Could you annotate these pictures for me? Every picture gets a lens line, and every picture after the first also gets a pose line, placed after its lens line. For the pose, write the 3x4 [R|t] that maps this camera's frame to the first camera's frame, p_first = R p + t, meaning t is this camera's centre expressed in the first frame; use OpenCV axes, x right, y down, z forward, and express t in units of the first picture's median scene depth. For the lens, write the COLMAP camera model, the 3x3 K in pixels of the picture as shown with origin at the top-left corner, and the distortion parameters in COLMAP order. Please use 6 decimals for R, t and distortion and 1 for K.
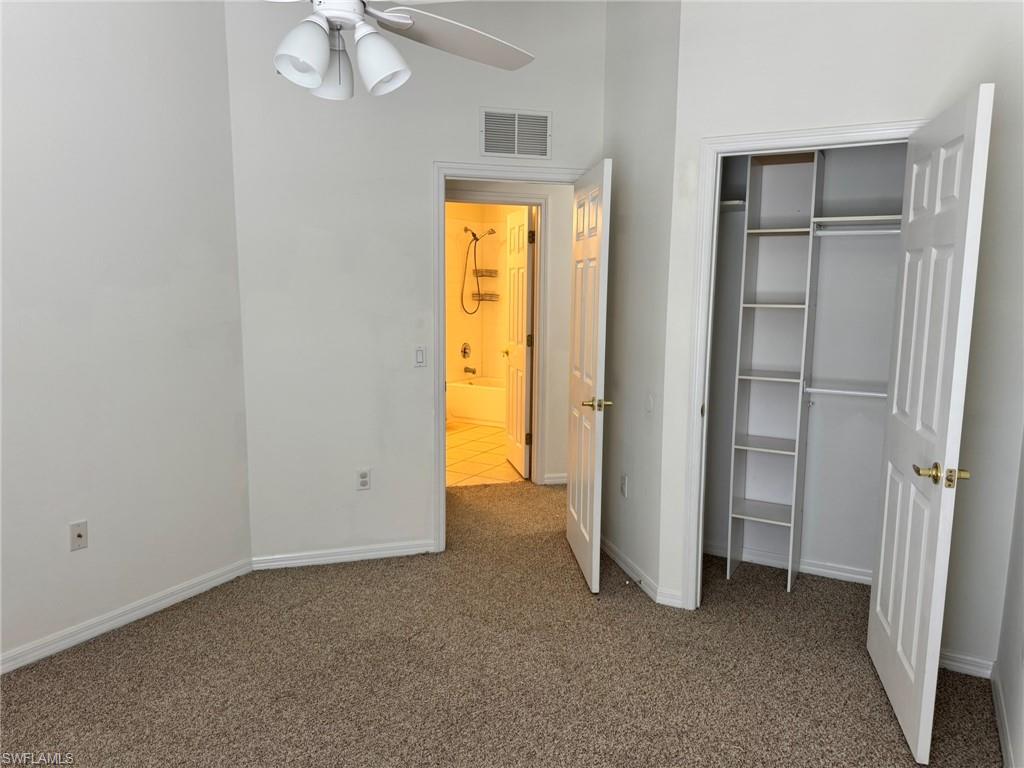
lens RADIAL K [[729.8, 0, 508.6], [0, 729.8, 384.7], [0, 0, 1]] dist [0.044252, -0.045477]
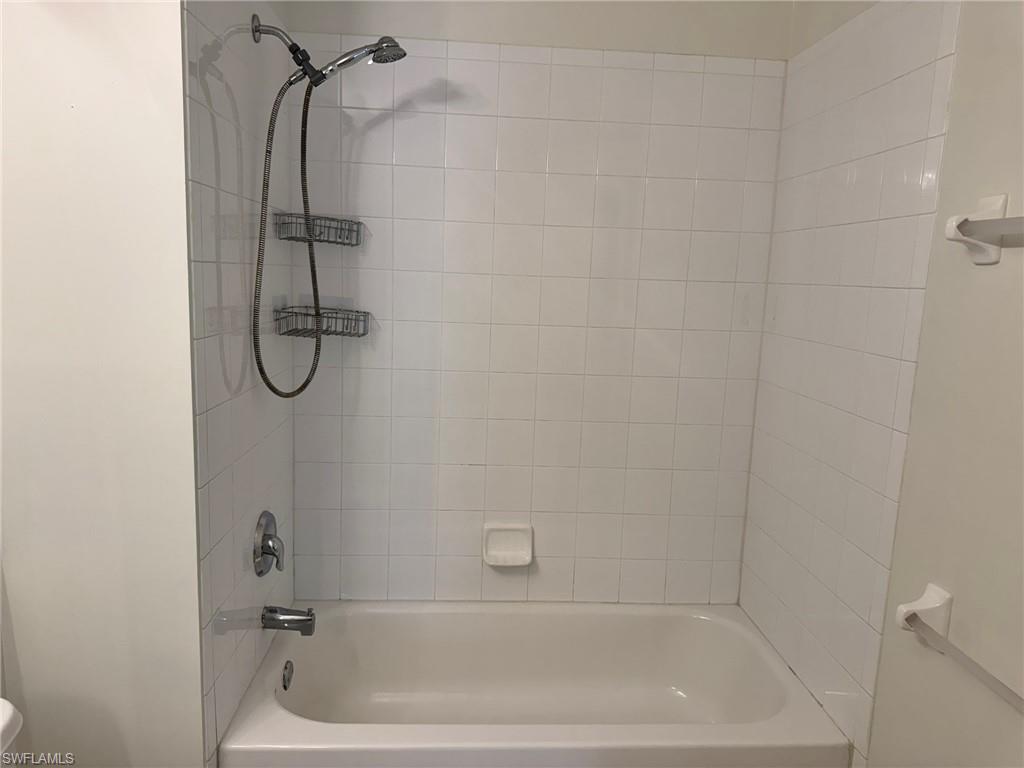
lens RADIAL K [[729.8, 0, 509.6], [0, 729.8, 385.4], [0, 0, 1]] dist [0.044252, -0.045477]
pose [[0.858939, -0.055627, 0.509047, -0.110796], [0.041629, 0.998377, 0.038857, -0.105939], [-0.510383, -0.012185, 0.859861, 0.750103]]
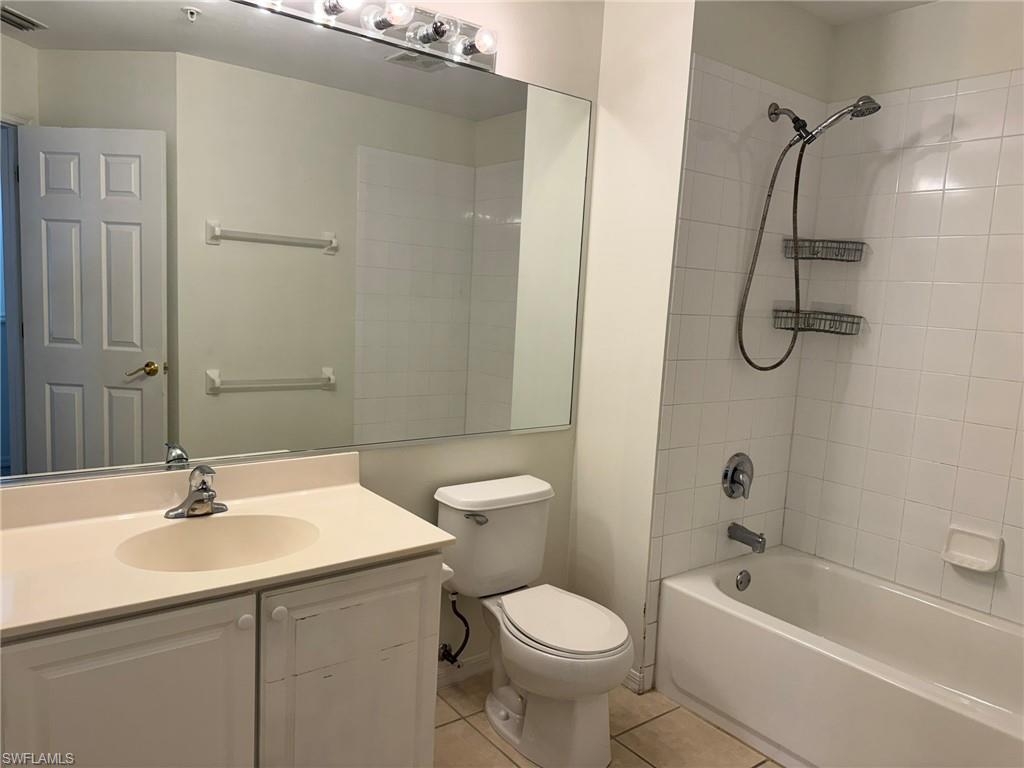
lens RADIAL K [[729.8, 0, 509.4], [0, 729.8, 375.8], [0, 0, 1]] dist [0.044252, -0.045477]
pose [[0.912676, 0.090460, -0.398546, -0.024461], [-0.103156, 0.994610, -0.010477, -0.078479], [0.395450, 0.050674, 0.917088, 0.647988]]
